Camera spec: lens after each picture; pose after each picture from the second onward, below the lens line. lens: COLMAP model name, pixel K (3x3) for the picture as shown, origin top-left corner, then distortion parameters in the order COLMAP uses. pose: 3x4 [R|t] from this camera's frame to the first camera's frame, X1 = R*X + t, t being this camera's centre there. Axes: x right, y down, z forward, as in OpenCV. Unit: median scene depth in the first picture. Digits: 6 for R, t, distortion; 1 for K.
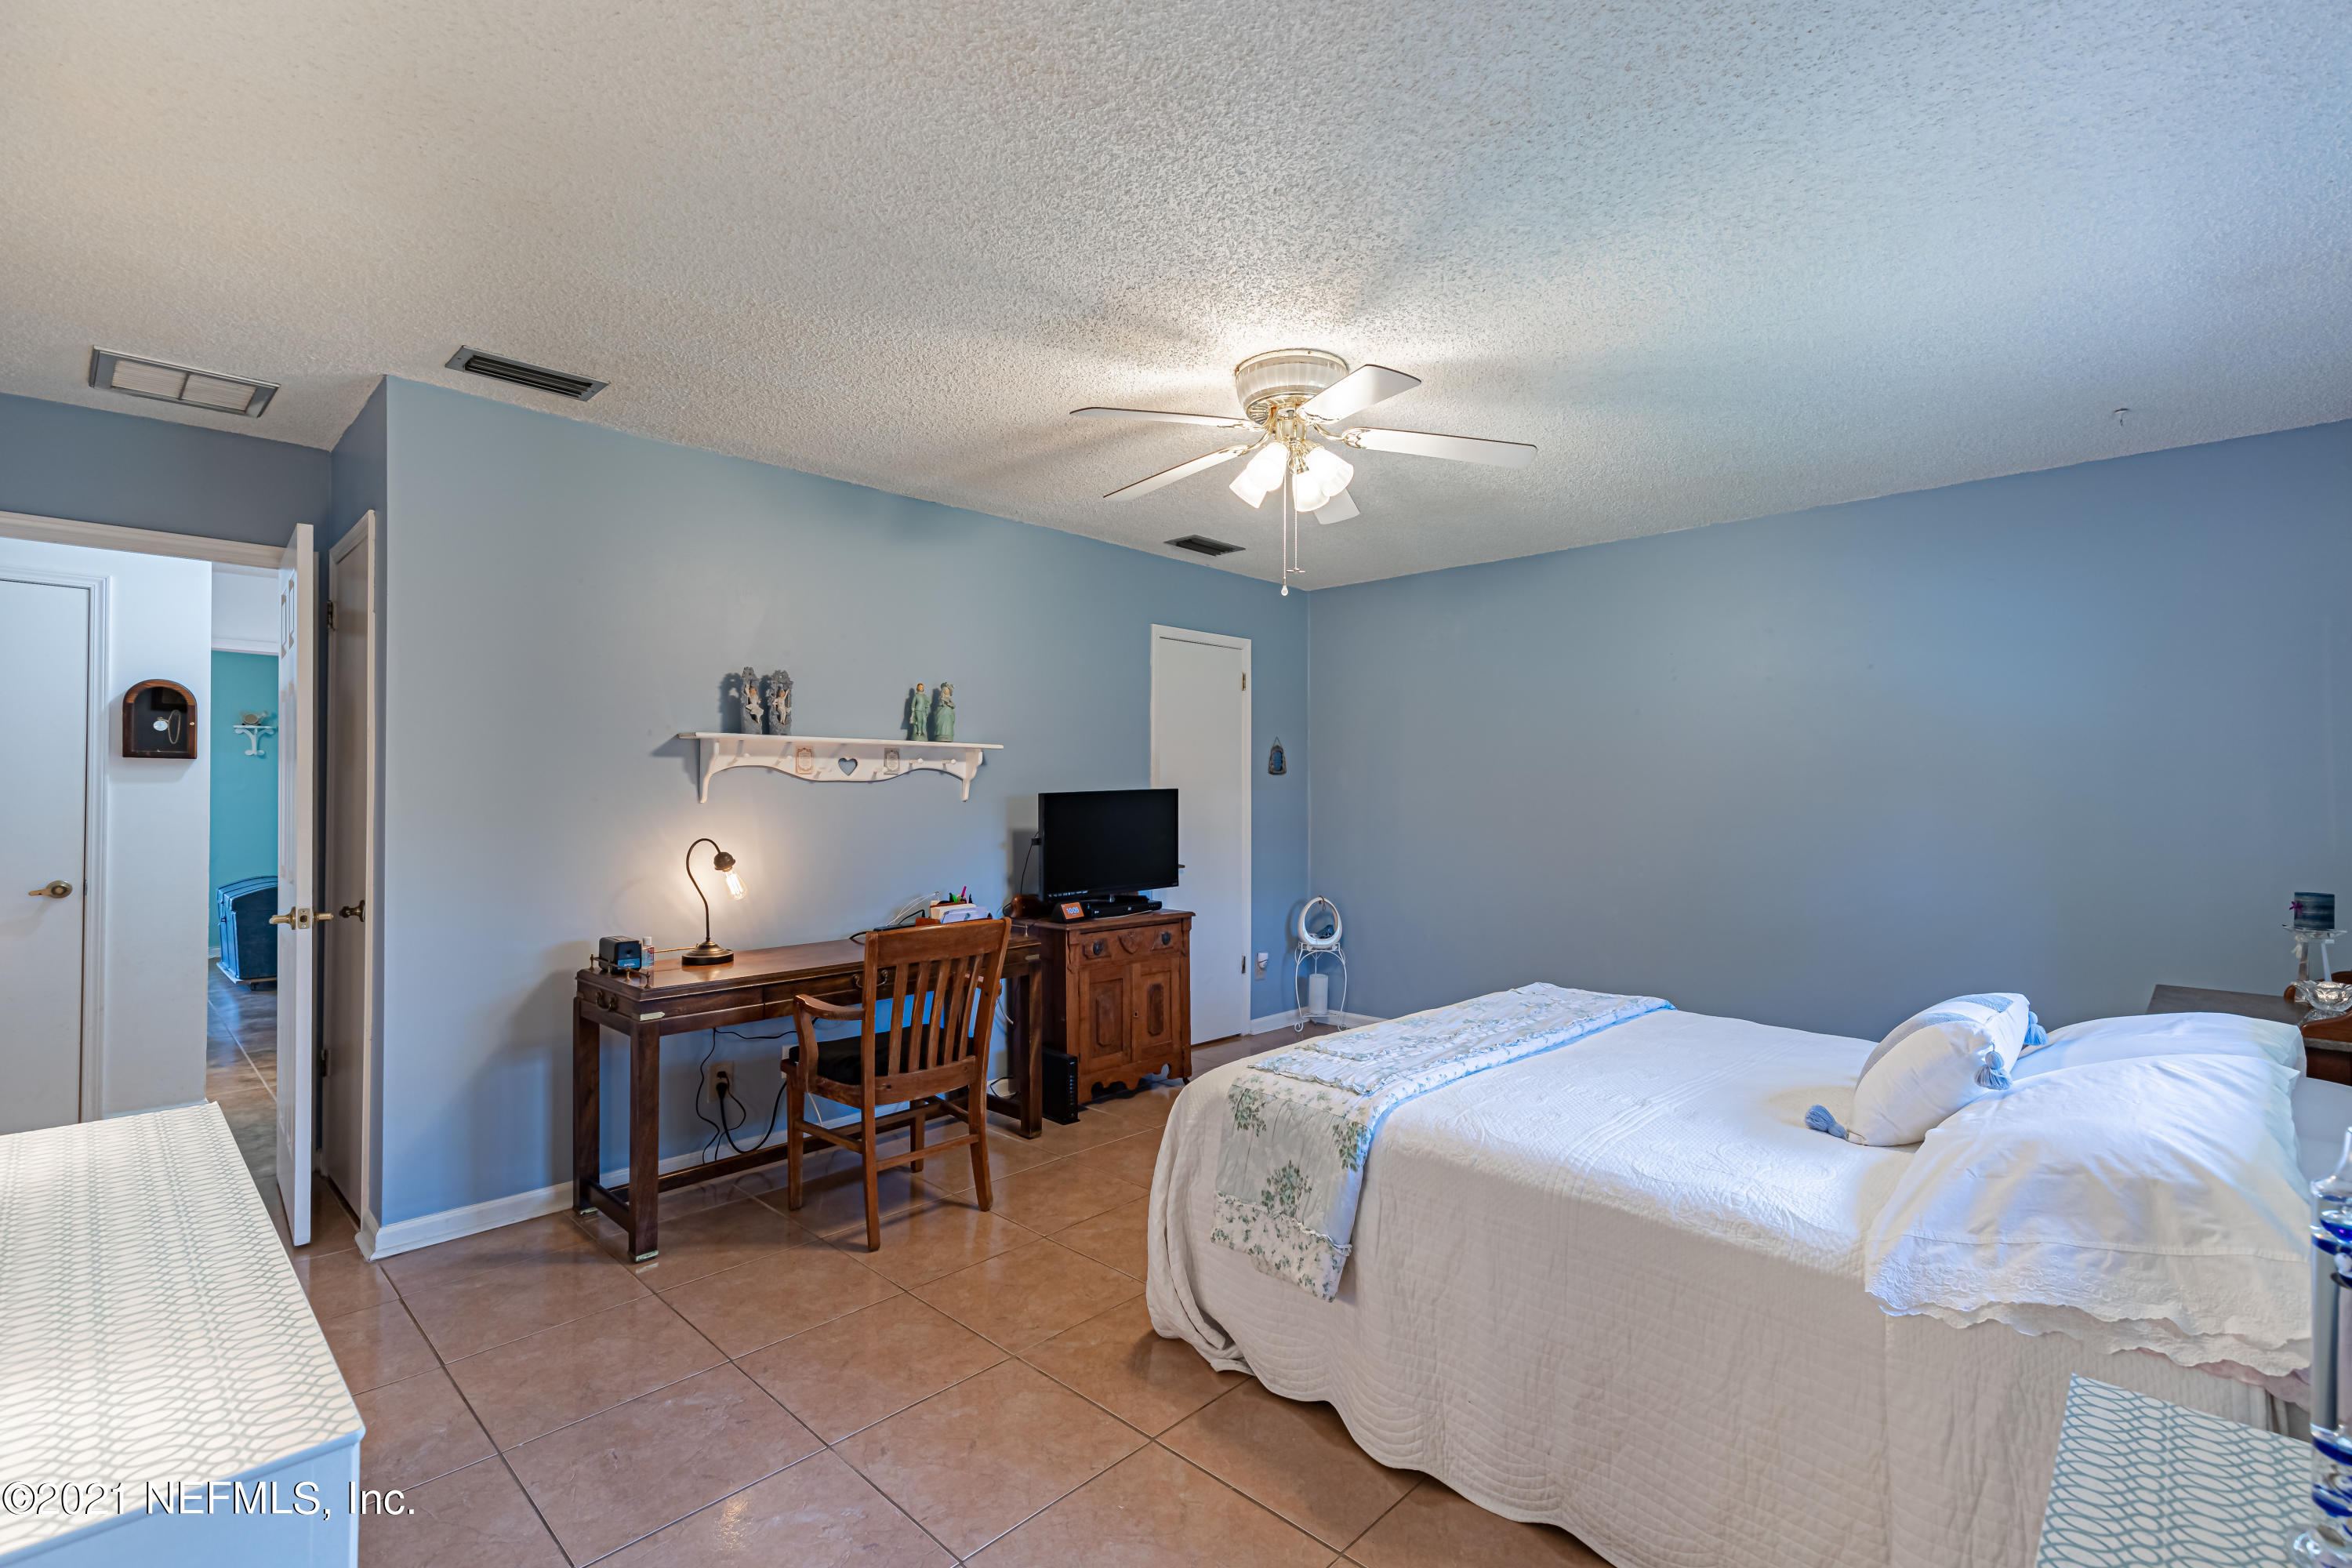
lens RADIAL K [[1052.9, 0, 1198.6], [0, 1052.9, 794.6], [0, 0, 1]] dist [0.025549, 0.000054]
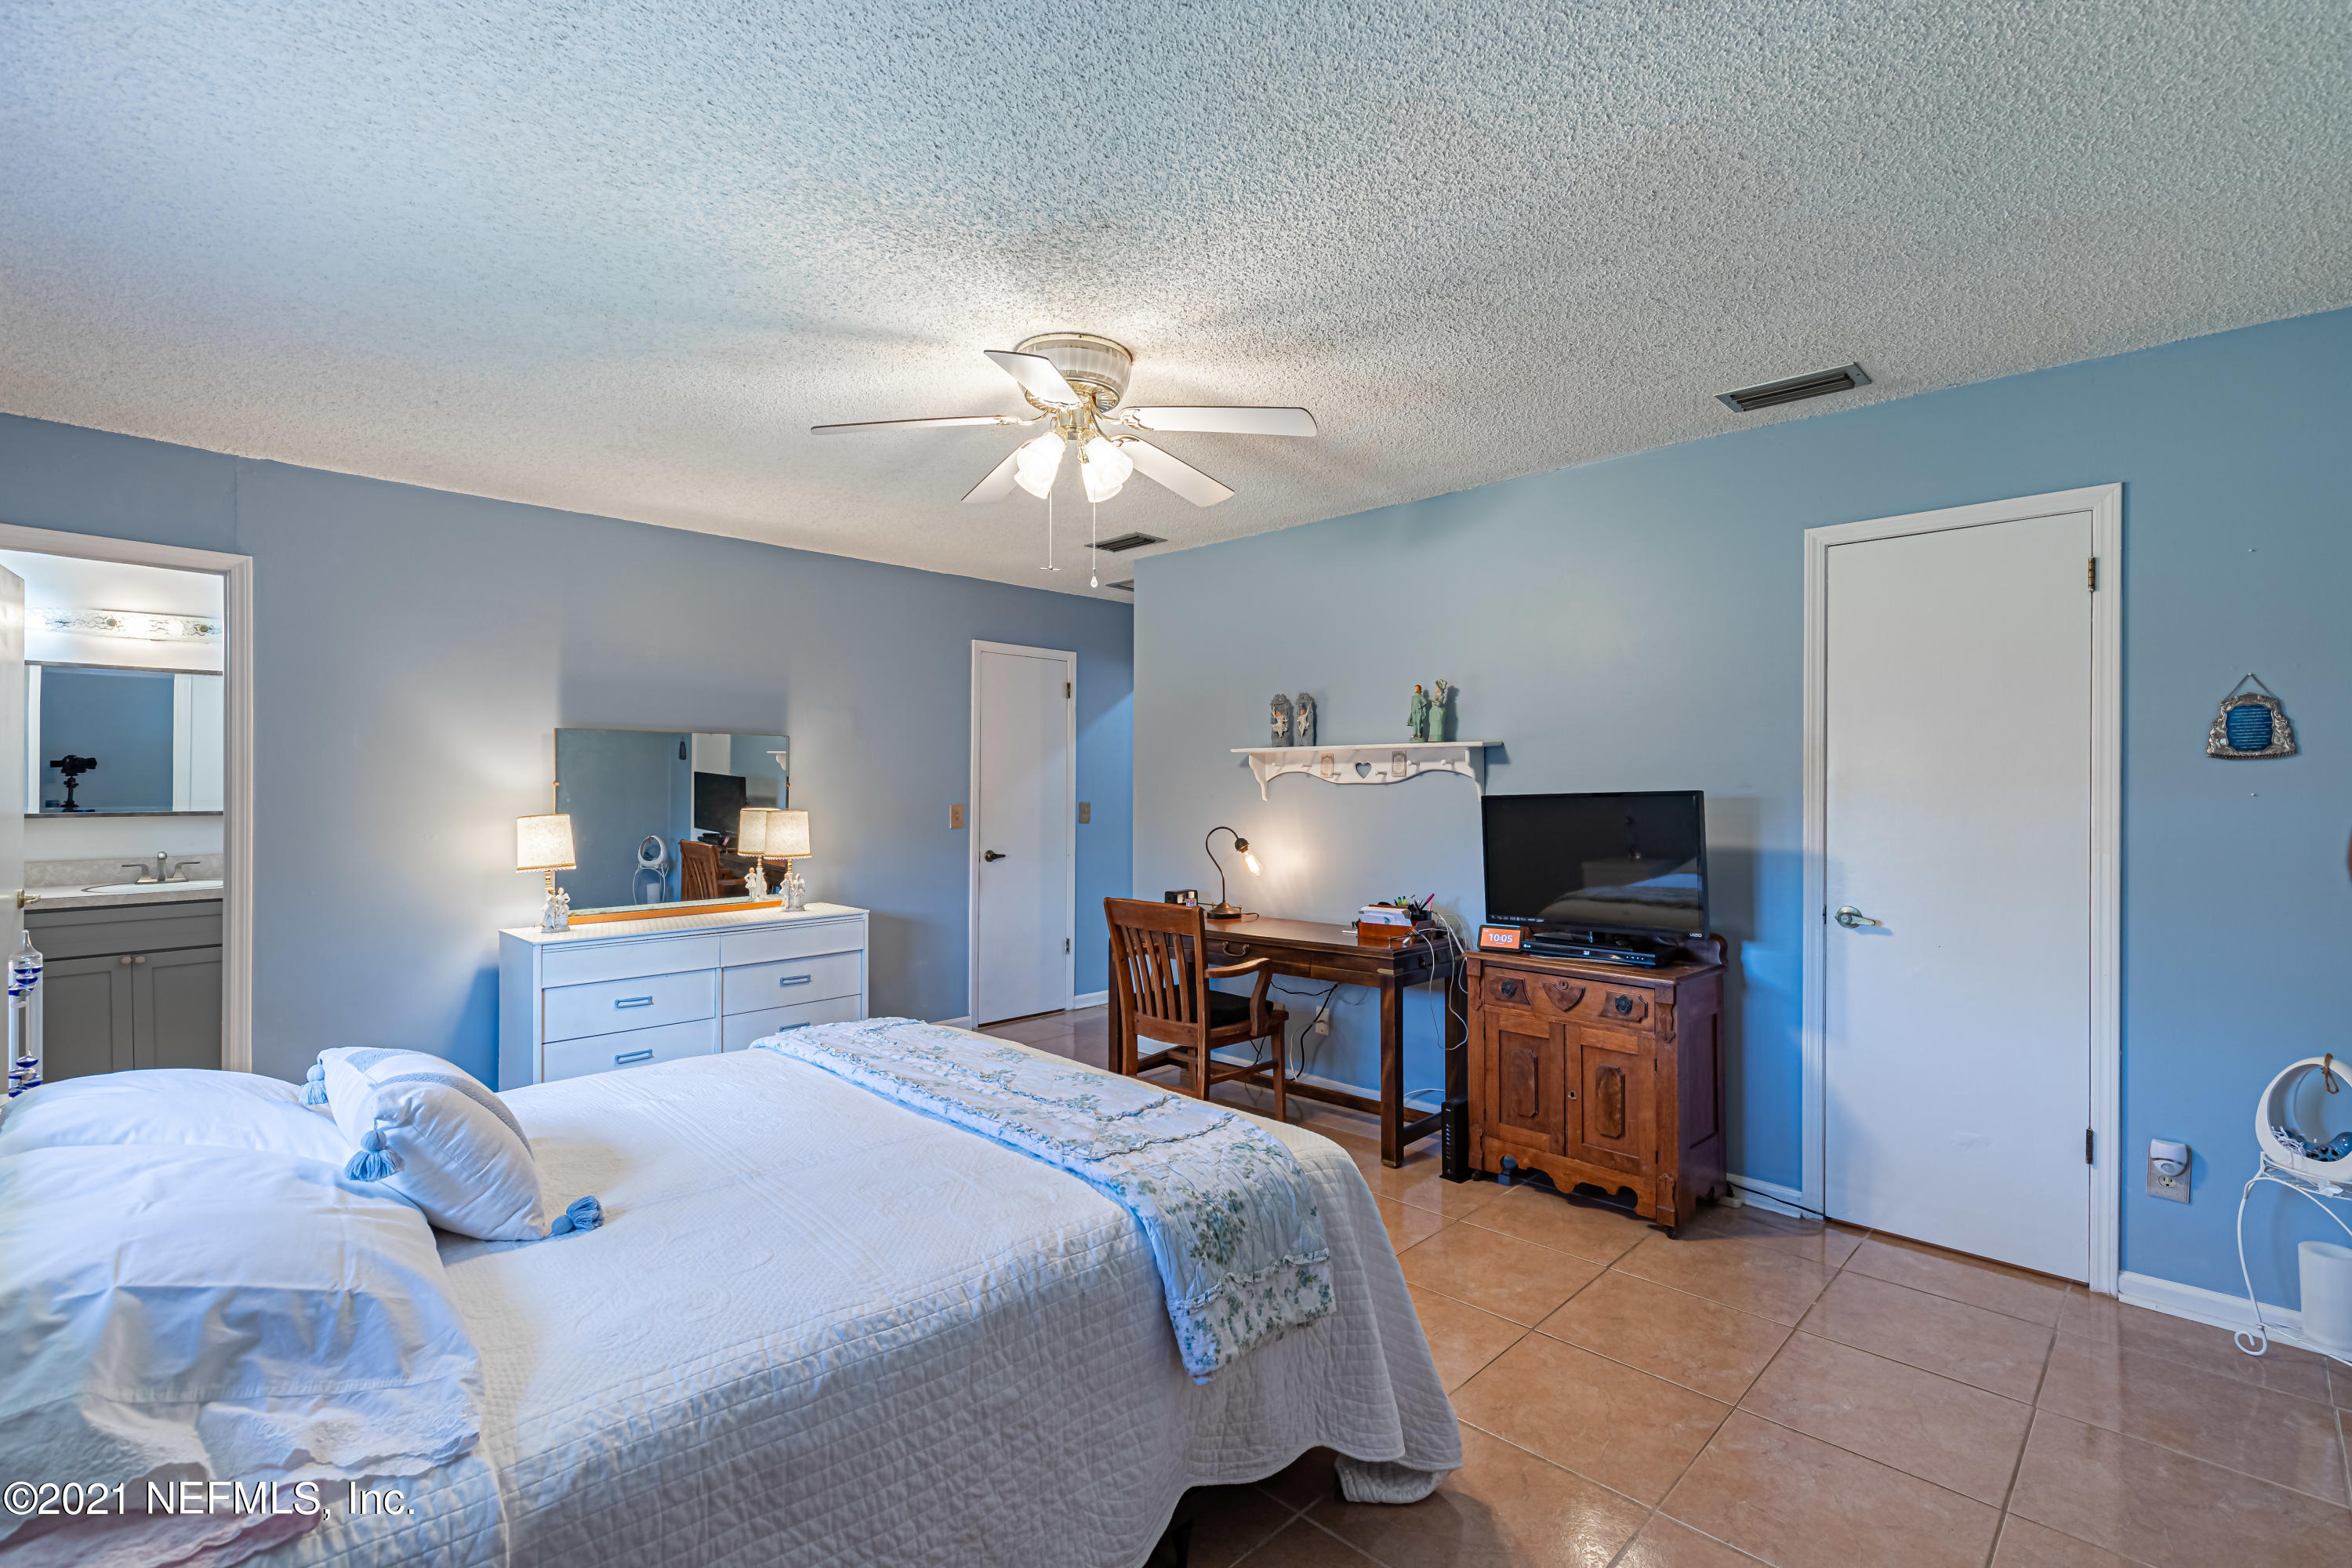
lens RADIAL K [[1063.7, 0, 1176.0], [0, 1063.7, 784.0], [0, 0, 1]] dist [0.000178, 0.000219]
pose [[-0.014815, -0.006547, -0.999869, 0.762882], [-0.004698, 0.999968, -0.006478, -0.004222], [0.999879, 0.004601, -0.014845, 0.802957]]
